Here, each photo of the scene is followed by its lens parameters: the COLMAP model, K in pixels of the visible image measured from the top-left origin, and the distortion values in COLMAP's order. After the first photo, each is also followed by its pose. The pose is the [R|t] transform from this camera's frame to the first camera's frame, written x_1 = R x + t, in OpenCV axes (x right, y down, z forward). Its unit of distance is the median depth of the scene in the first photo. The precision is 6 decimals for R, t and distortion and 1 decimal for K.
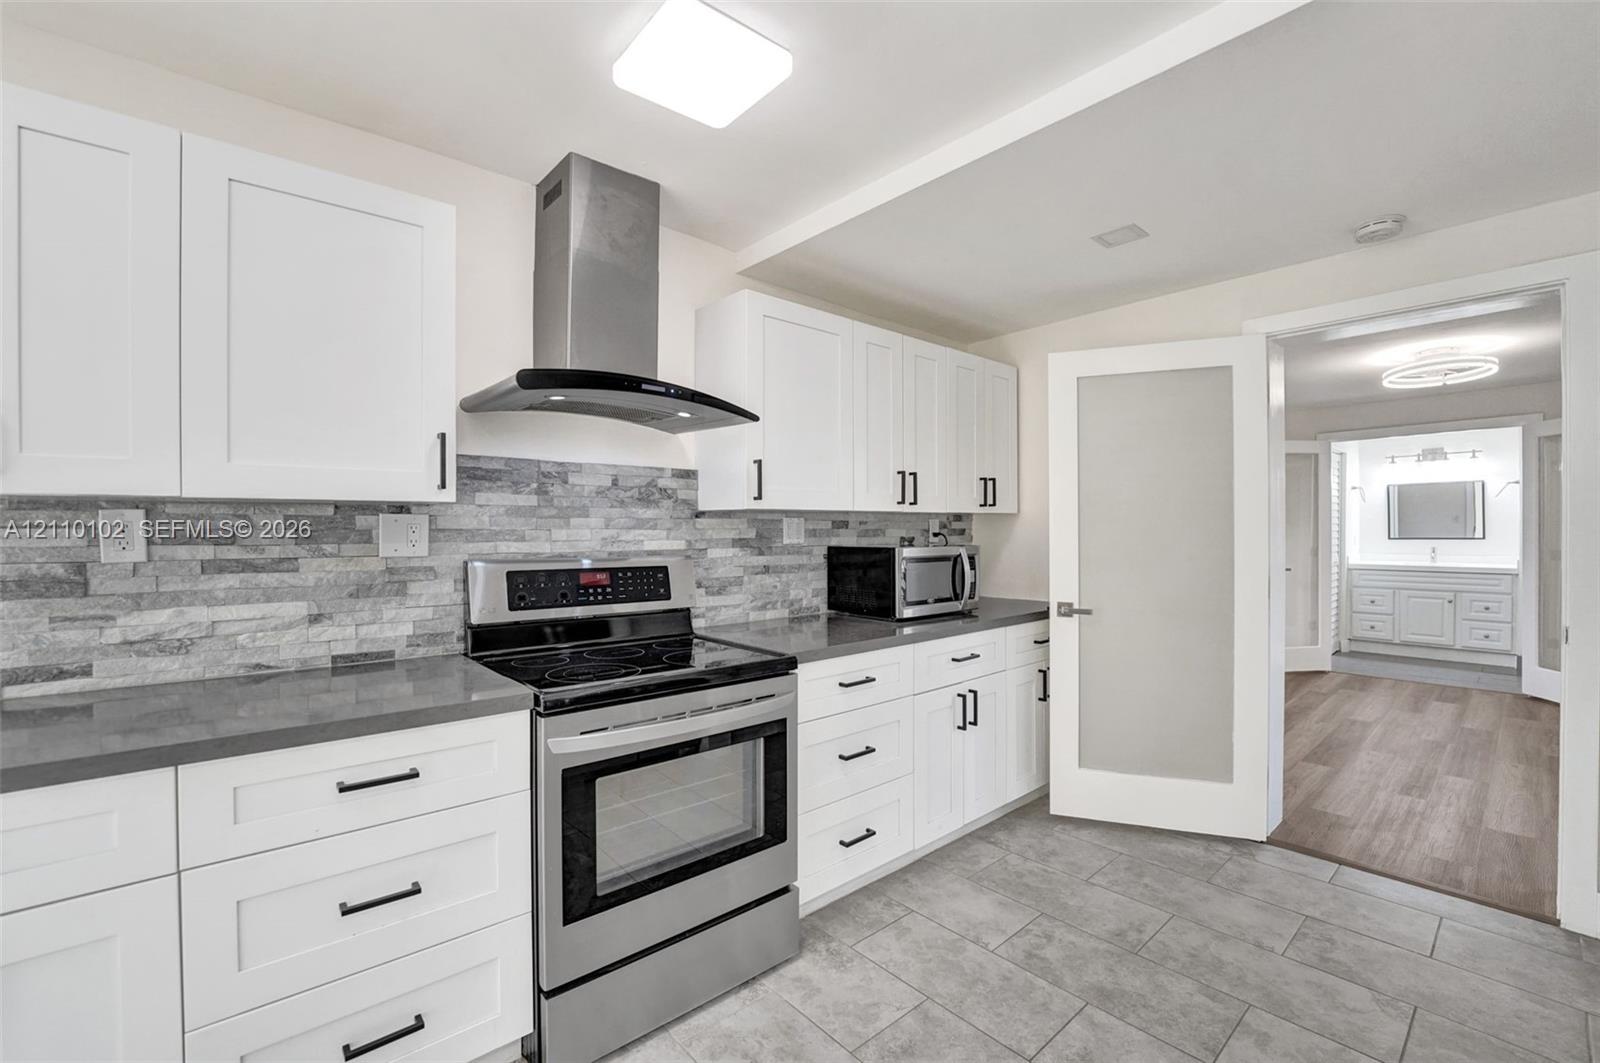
lens RADIAL K [[670.2, 0, 781.6], [0, 670.2, 531.1], [0, 0, 1]] dist [-0.022414, 0.002398]
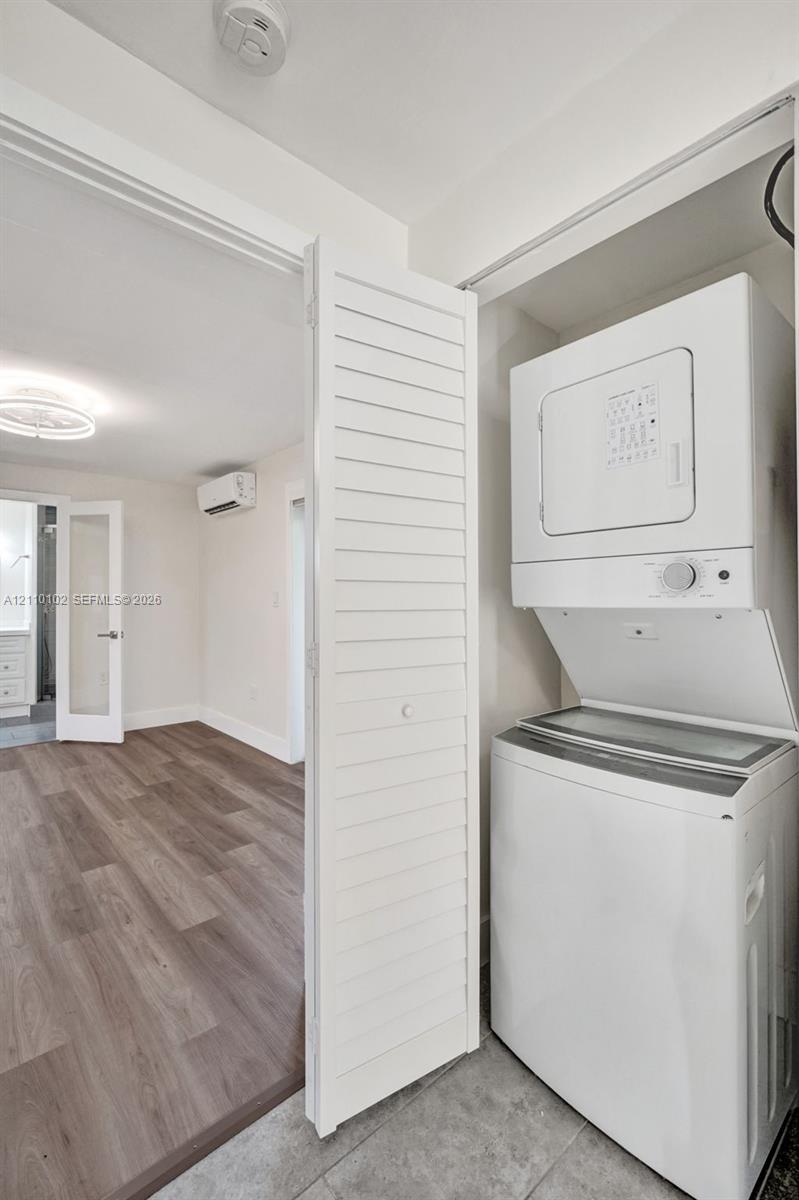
lens RADIAL K [[532.3, 0, 432.8], [0, 532.3, 591.8], [0, 0, 1]] dist [-0.021081, 0.000124]
pose [[-0.031793, 0.015704, 0.999371, 0.416330], [0.005850, 0.999862, -0.015526, 0.020124], [-0.999477, 0.005353, -0.031881, 0.774912]]
